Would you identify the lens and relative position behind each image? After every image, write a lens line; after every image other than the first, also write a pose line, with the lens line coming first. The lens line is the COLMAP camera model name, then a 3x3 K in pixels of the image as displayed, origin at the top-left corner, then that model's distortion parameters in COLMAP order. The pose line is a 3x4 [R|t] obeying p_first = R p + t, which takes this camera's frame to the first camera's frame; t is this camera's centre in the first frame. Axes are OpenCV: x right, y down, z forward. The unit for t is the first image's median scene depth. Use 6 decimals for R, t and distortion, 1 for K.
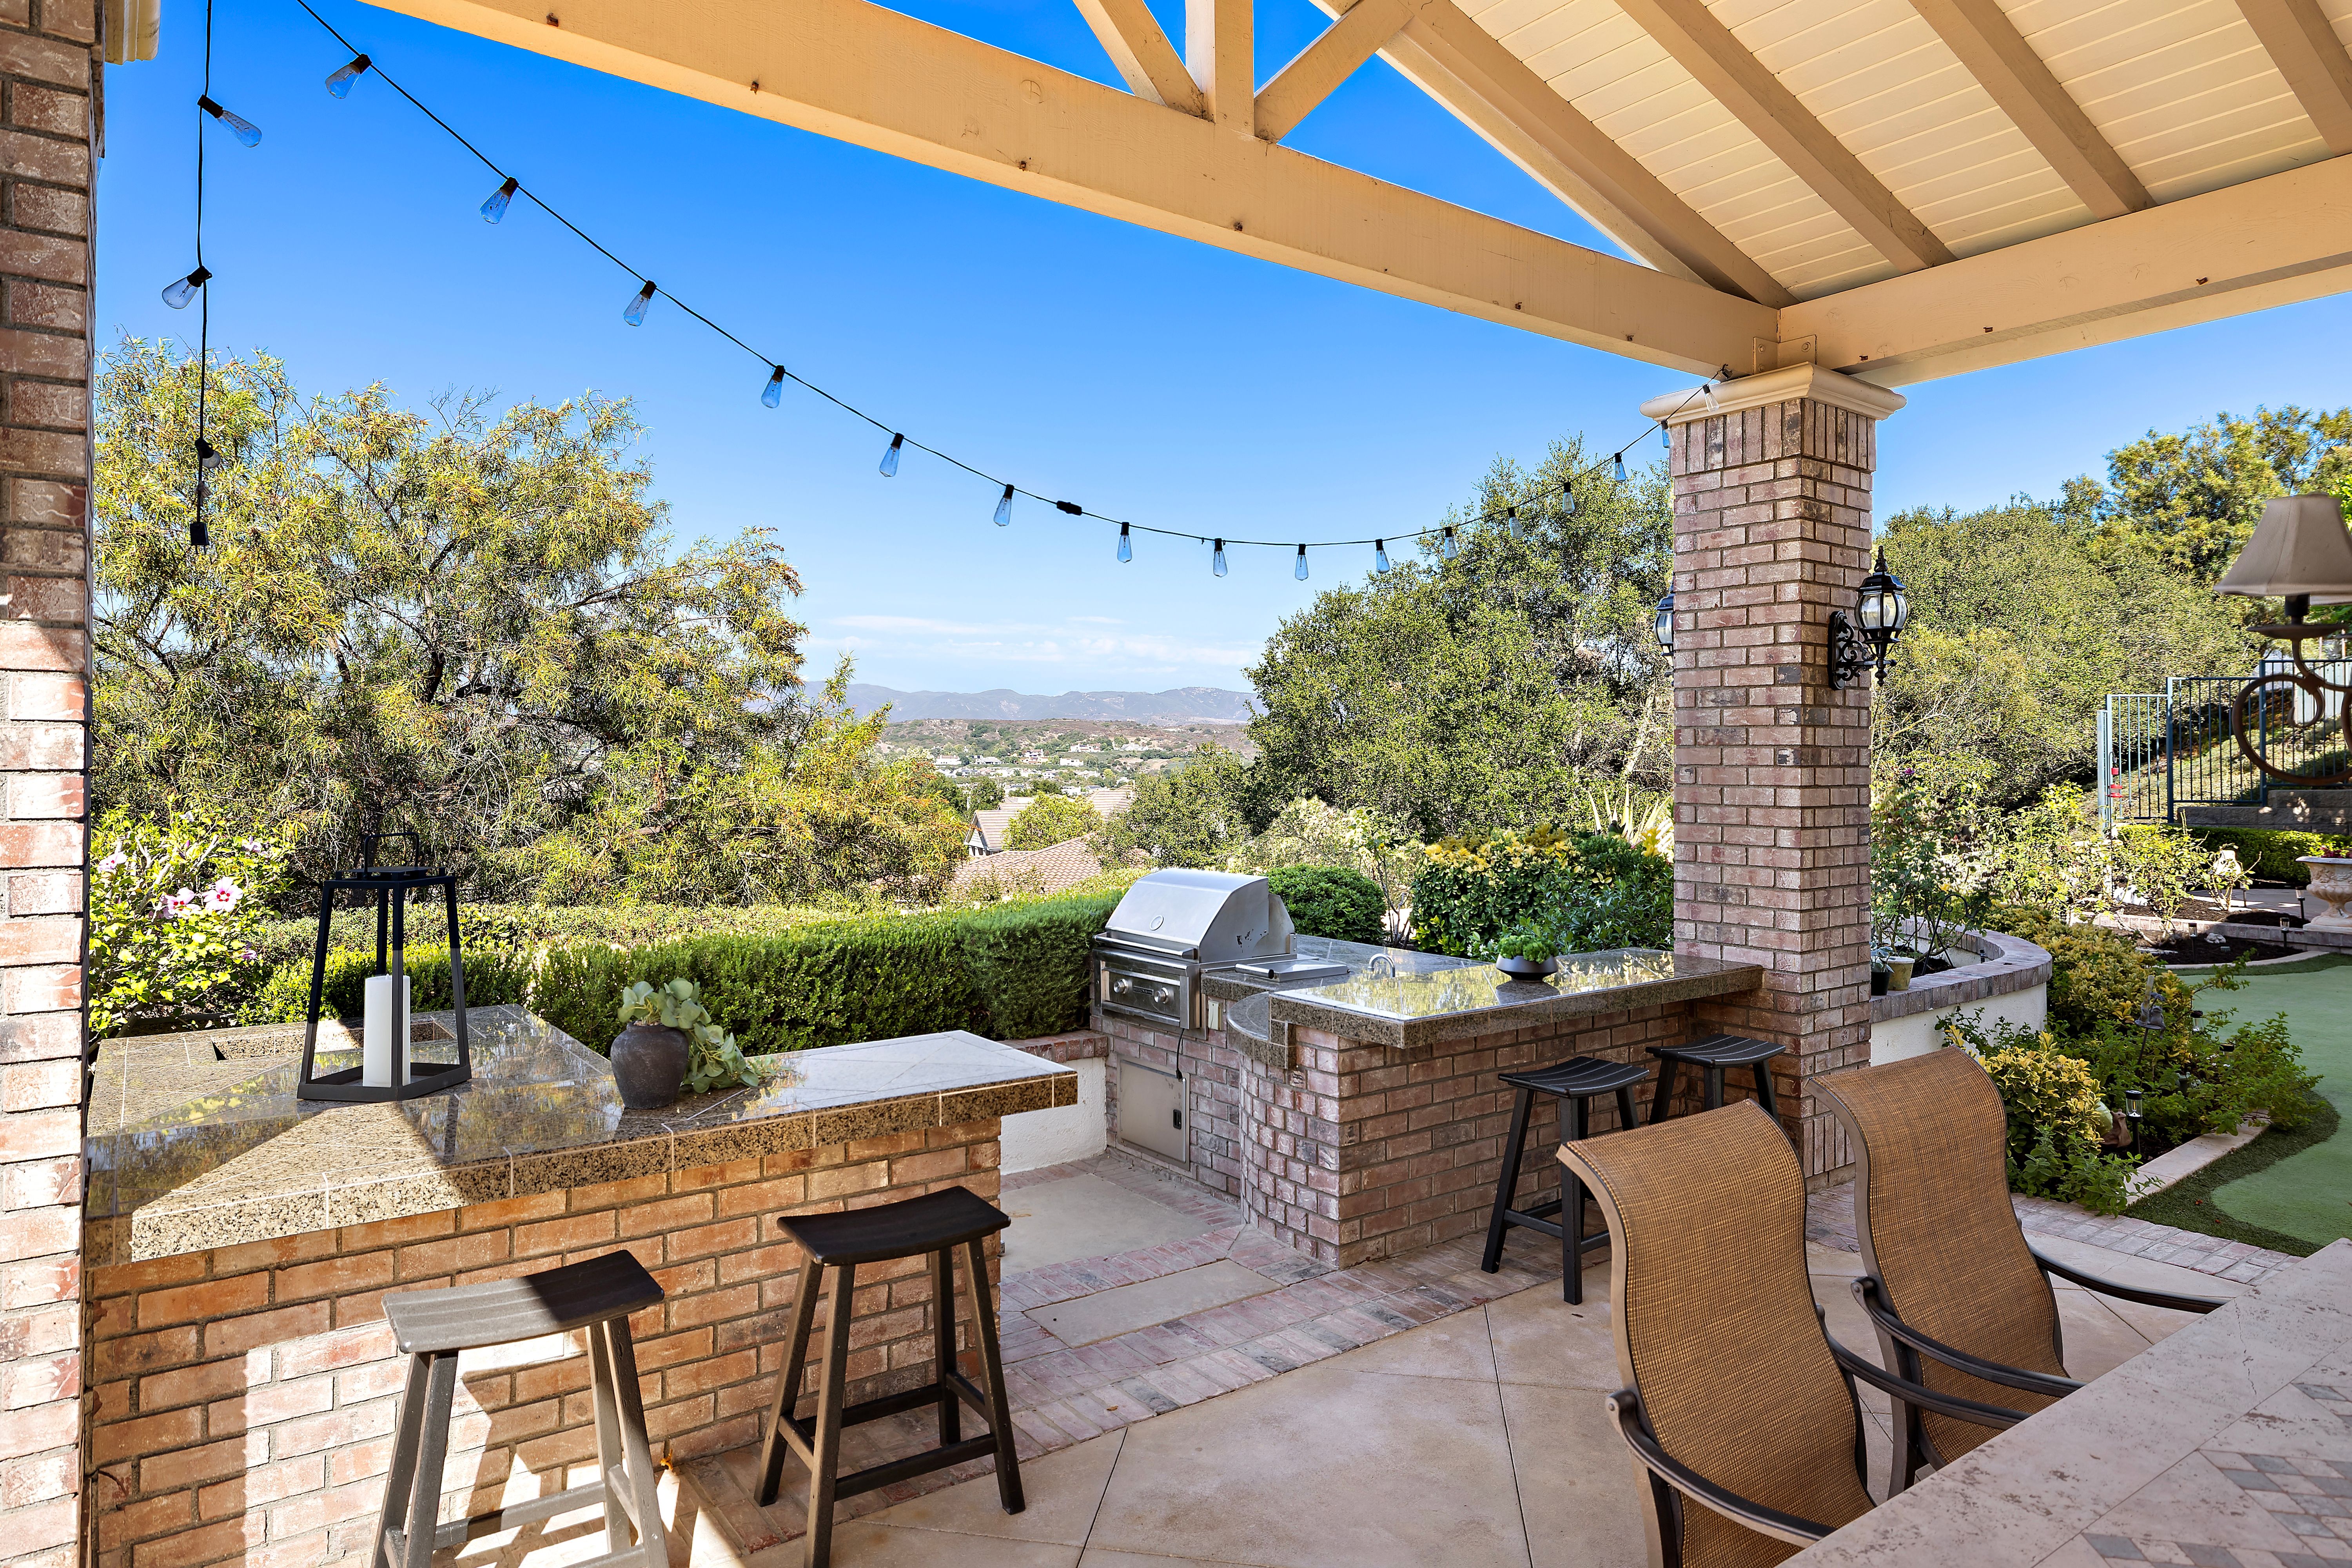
lens RADIAL K [[1392.9, 0, 1171.4], [0, 1392.9, 743.8], [0, 0, 1]] dist [-0.007465, 0.004783]
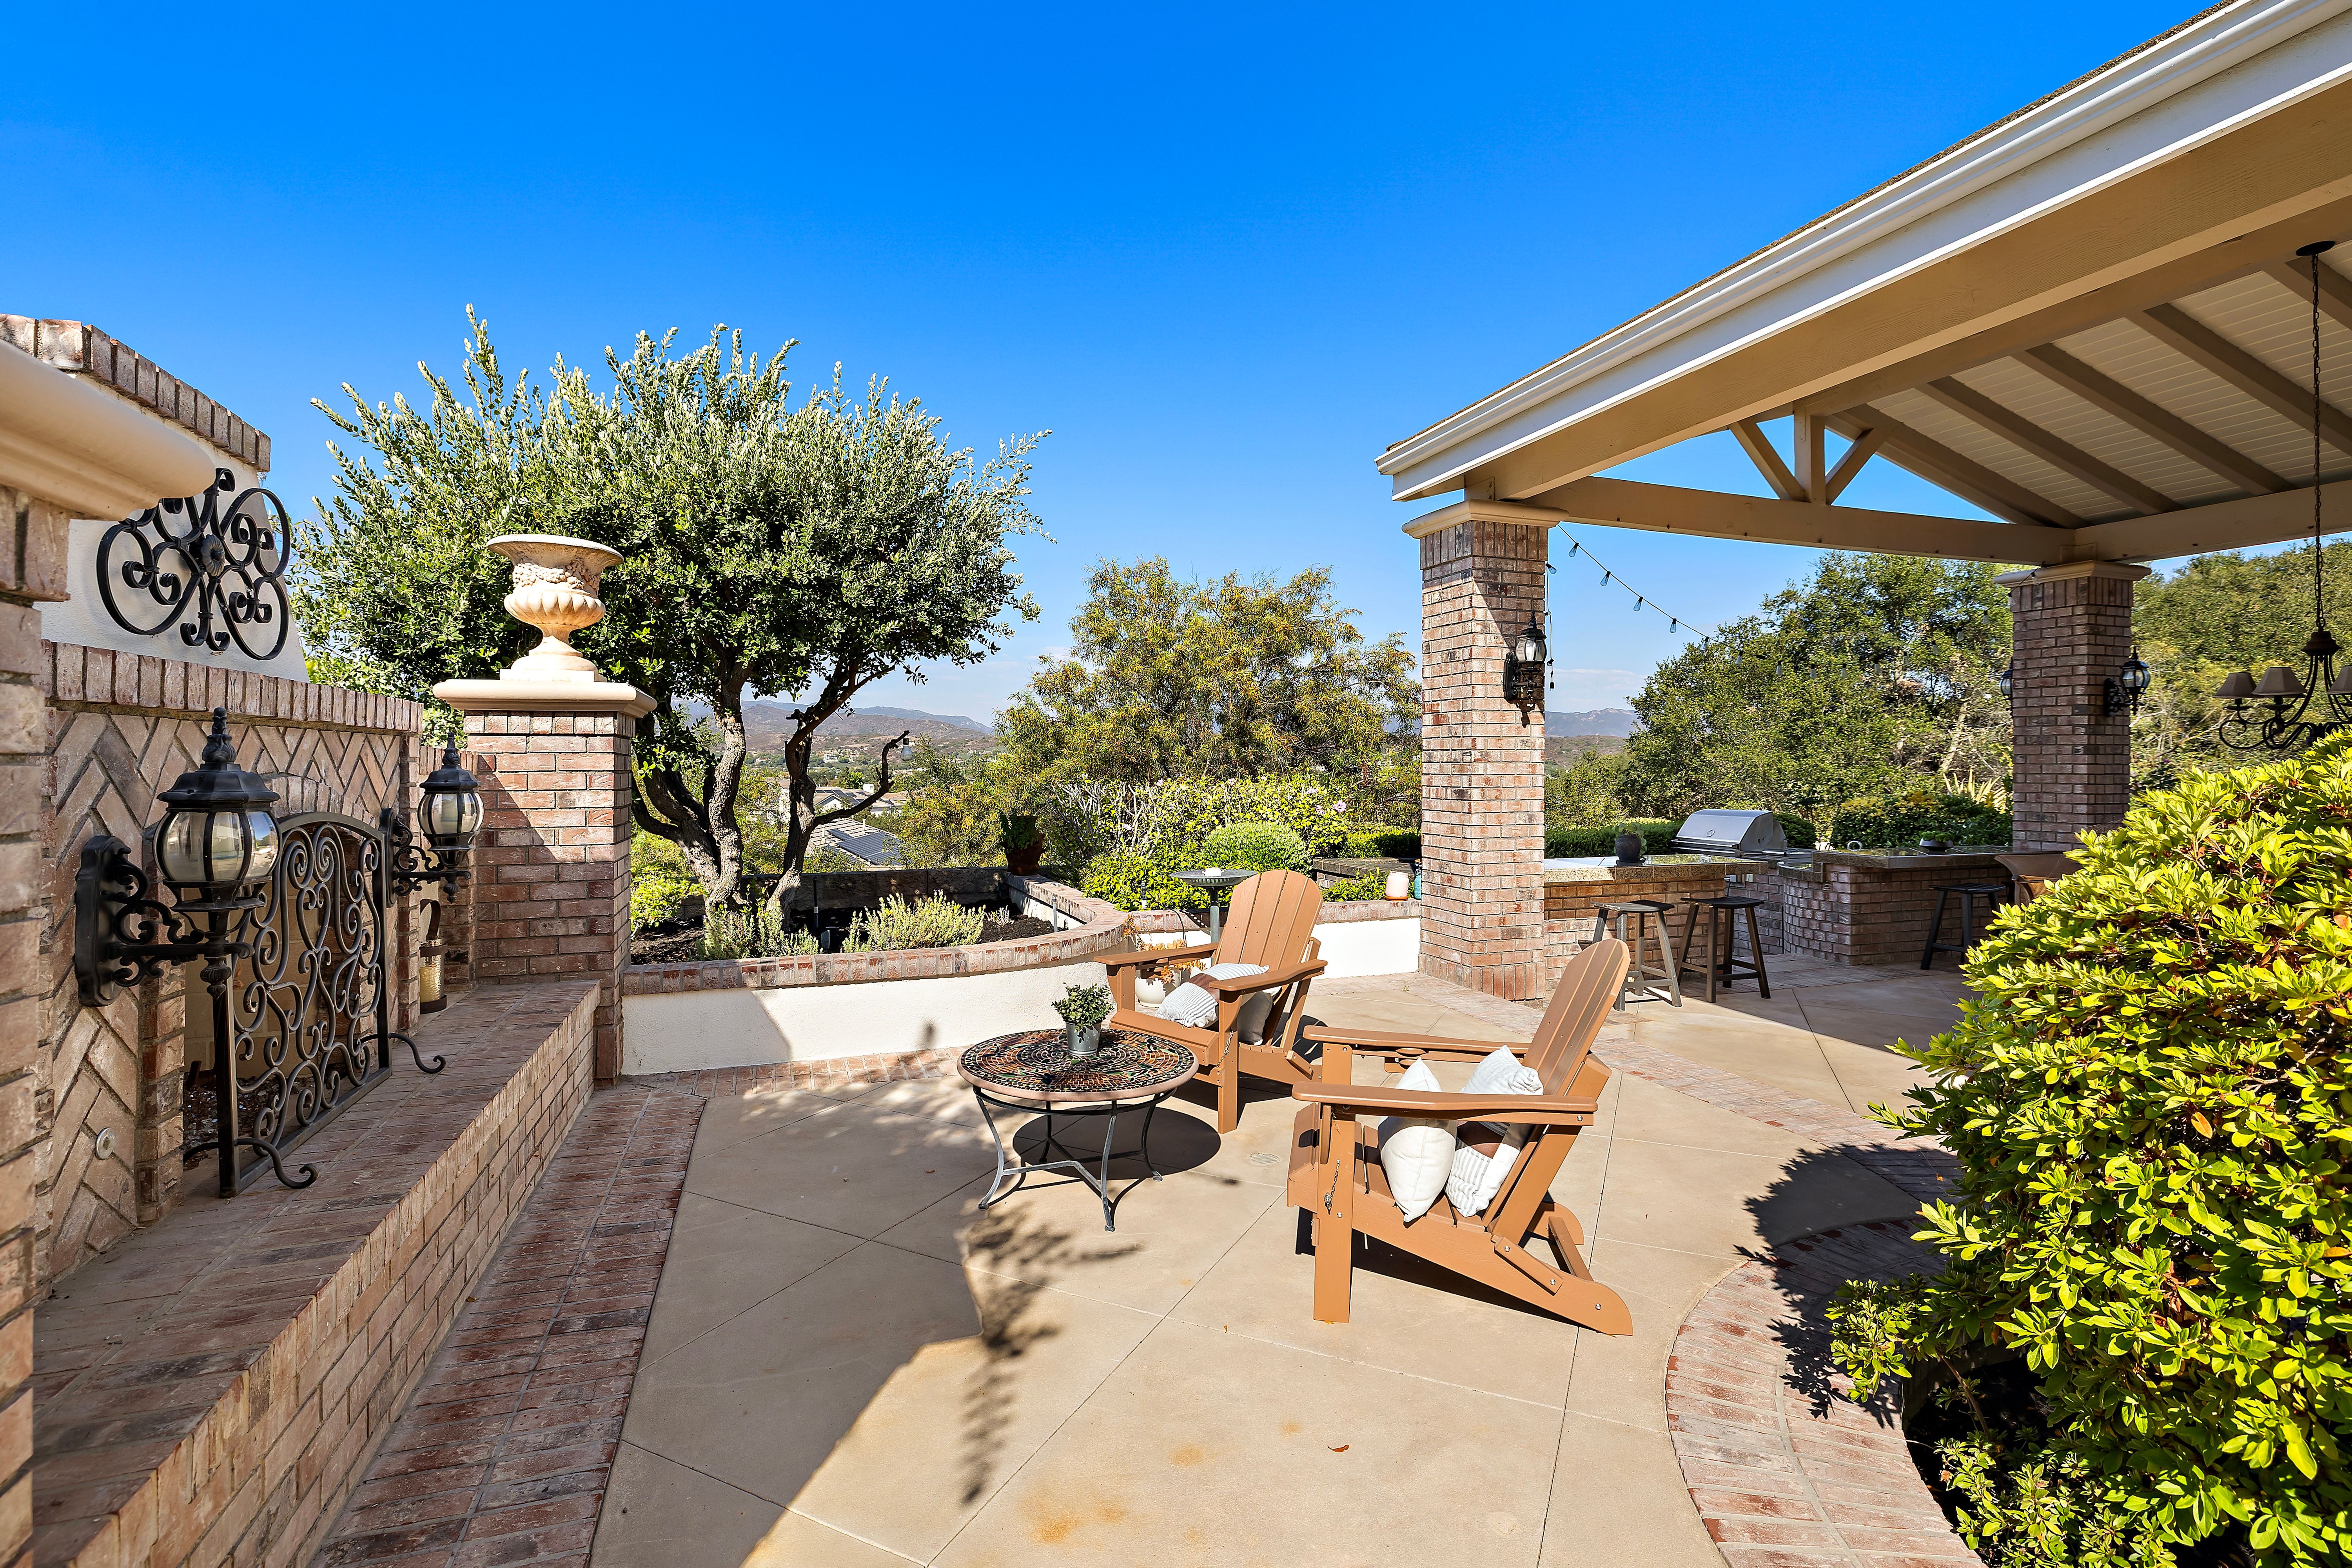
lens RADIAL K [[1061.1, 0, 1172.2], [0, 1061.1, 759.7], [0, 0, 1]] dist [-0.000200, 0.000055]
pose [[0.957047, -0.001337, -0.289930, -0.372480], [0.002864, 0.999984, 0.004843, 0.011986], [0.289919, -0.005465, 0.957036, -0.857868]]
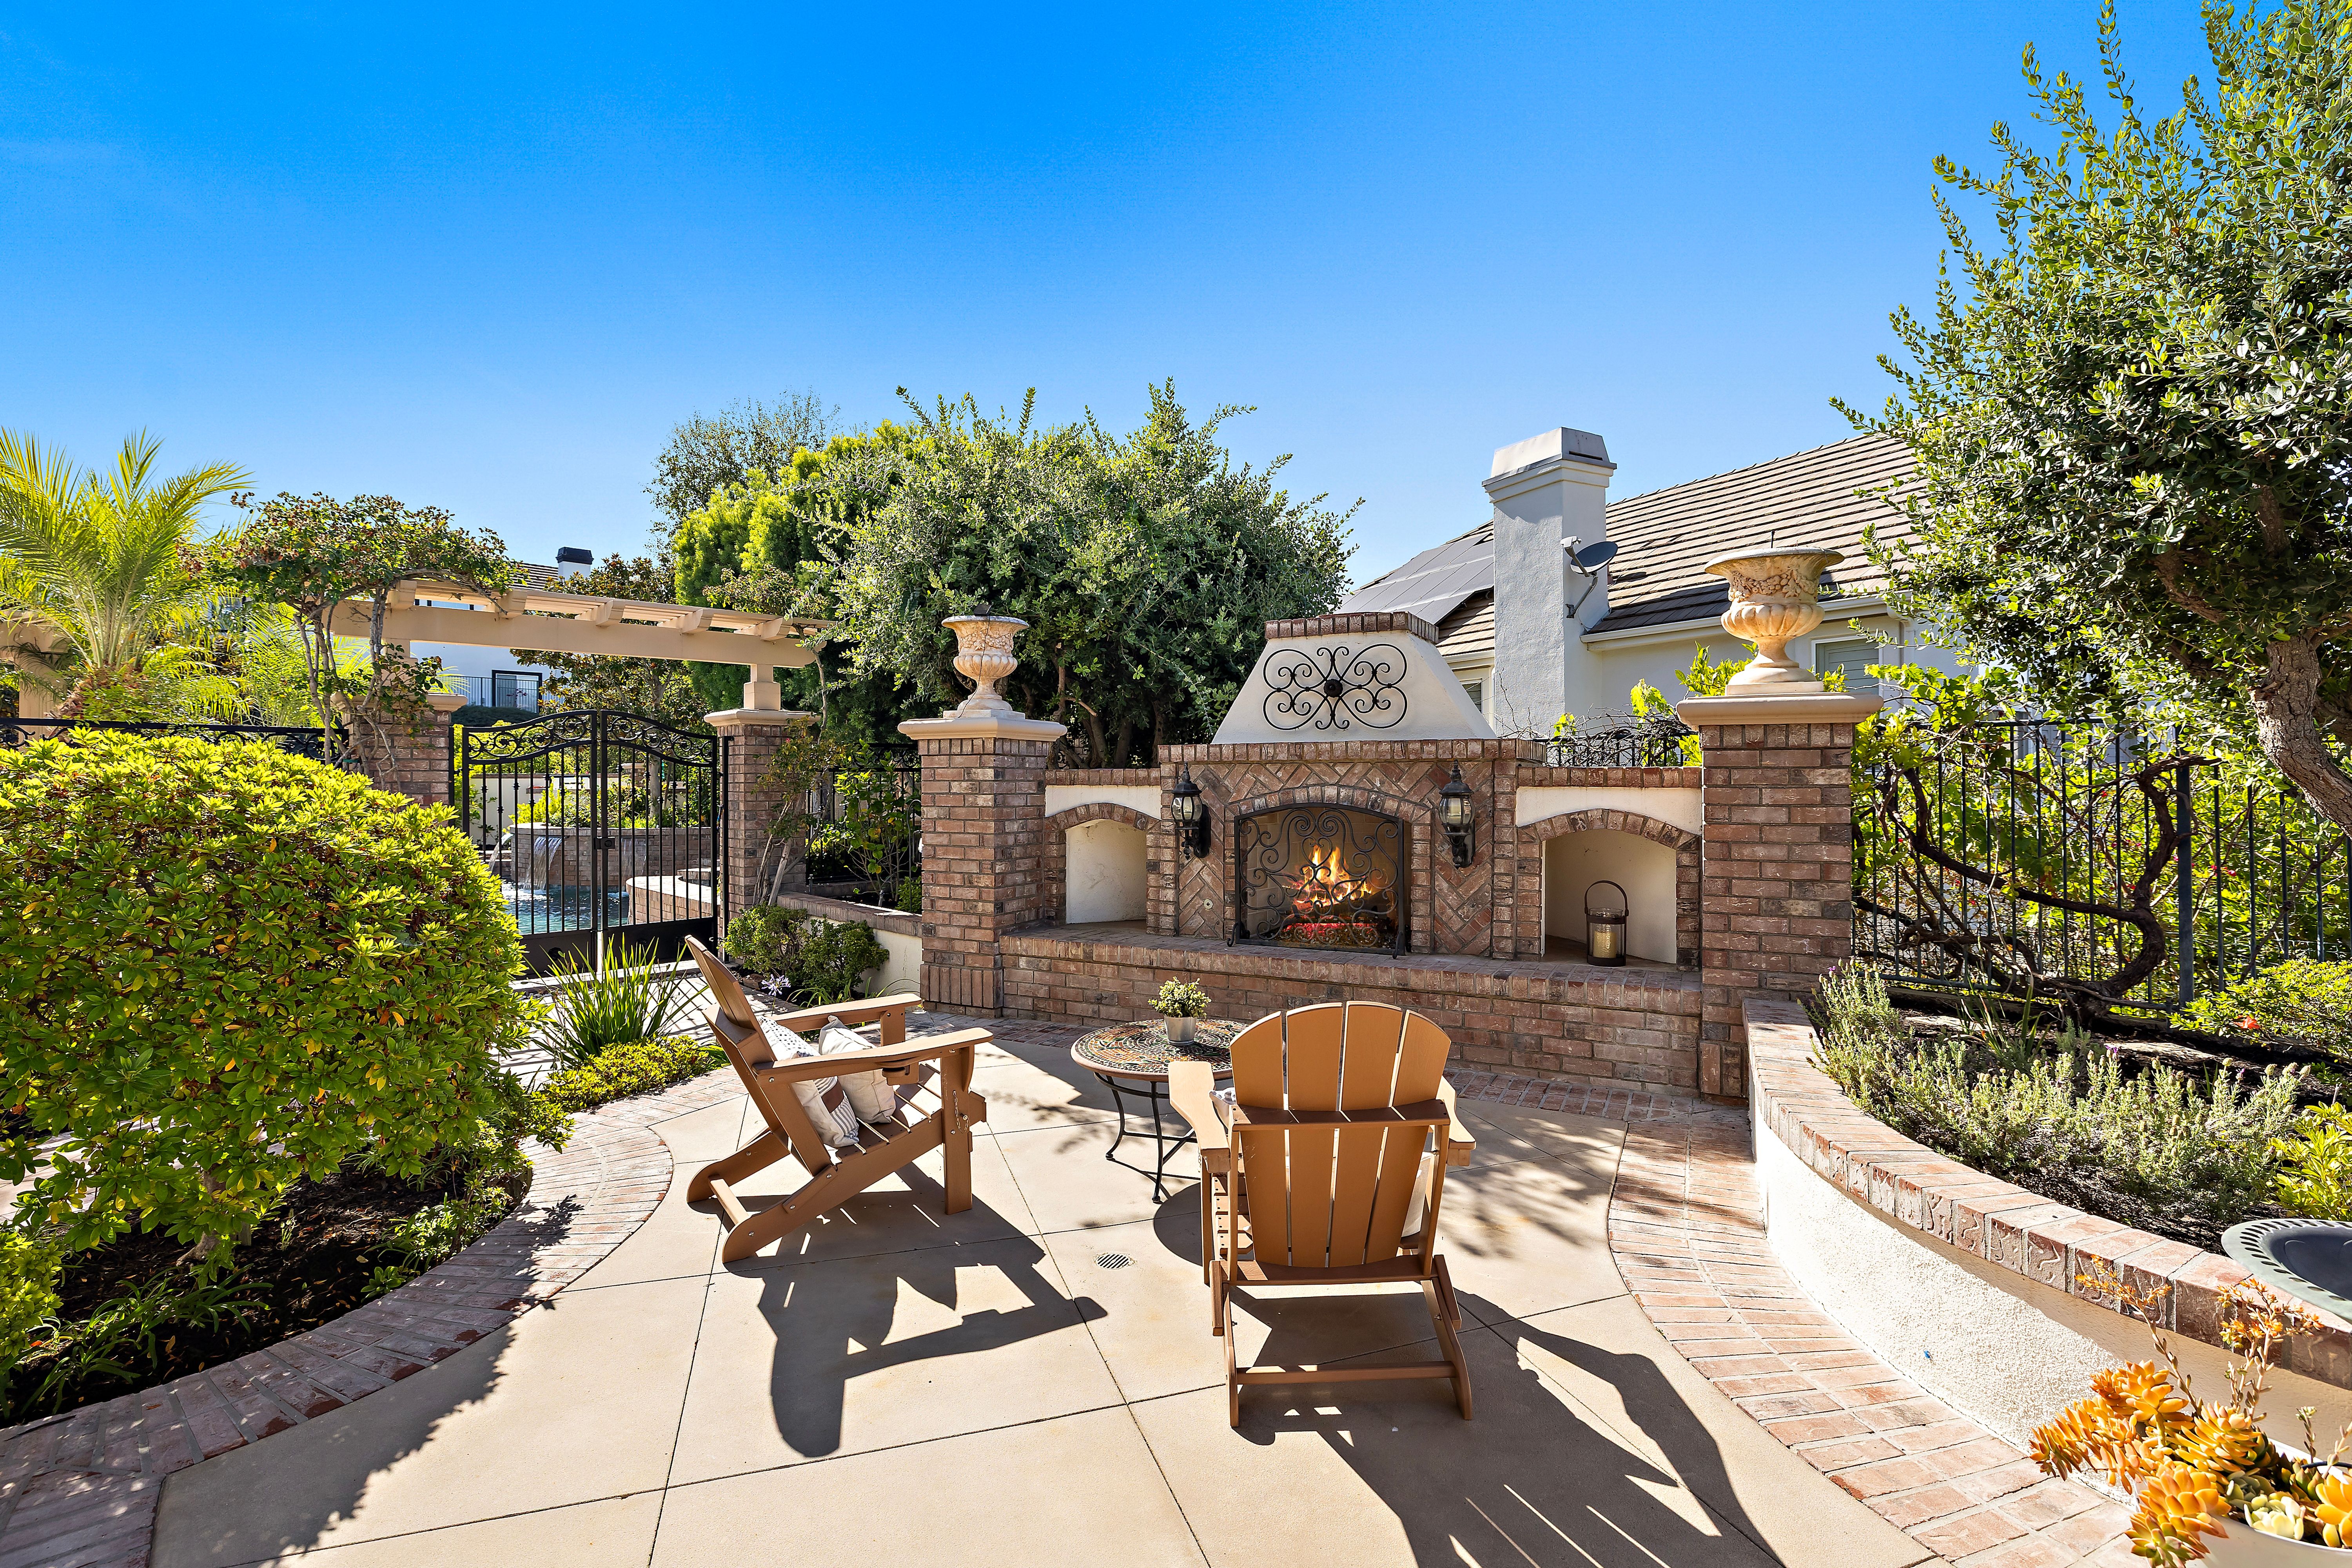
lens RADIAL K [[1061.1, 0, 1171.7], [0, 1061.1, 791.4], [0, 0, 1]] dist [-0.000200, 0.000055]
pose [[-0.890830, 0.006572, -0.454290, -0.288901], [0.007102, 0.999975, 0.000538, 0.024858], [0.454282, -0.002747, -0.890854, 0.300467]]
